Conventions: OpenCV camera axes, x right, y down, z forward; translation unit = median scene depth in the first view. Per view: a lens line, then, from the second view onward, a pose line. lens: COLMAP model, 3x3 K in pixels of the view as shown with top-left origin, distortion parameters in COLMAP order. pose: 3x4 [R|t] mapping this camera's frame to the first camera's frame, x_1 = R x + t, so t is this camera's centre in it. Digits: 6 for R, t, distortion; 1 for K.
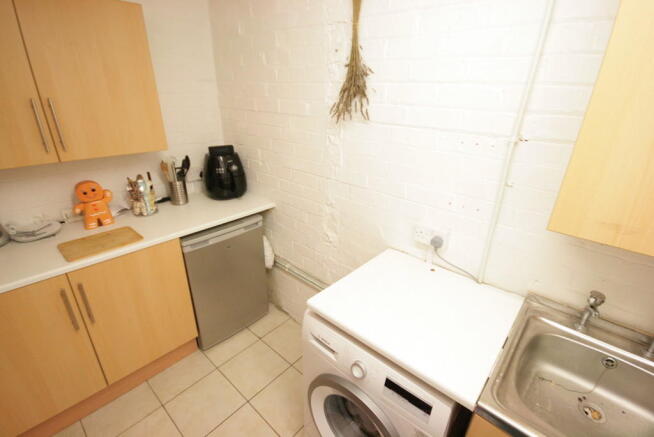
lens RADIAL K [[303.8, 0, 328.1], [0, 303.8, 220.1], [0, 0, 1]] dist [-0.001707, -0.003942]
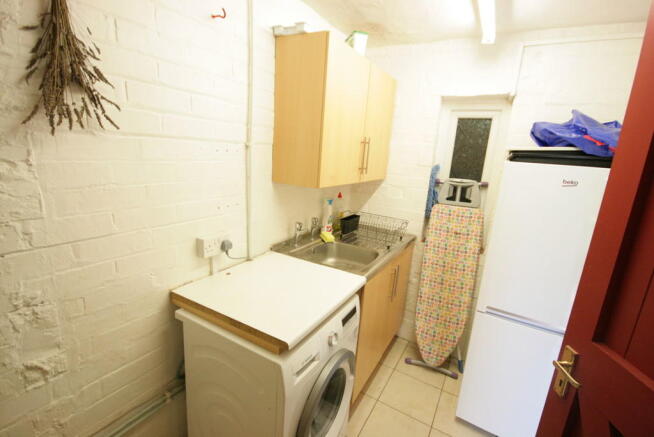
lens RADIAL K [[303.8, 0, 327.5], [0, 303.8, 217.6], [0, 0, 1]] dist [-0.001707, -0.003942]
pose [[-0.196793, -0.254668, 0.946793, -0.665994], [0.317898, 0.896933, 0.307332, -0.221974], [-0.927477, 0.361464, -0.095551, 0.735215]]
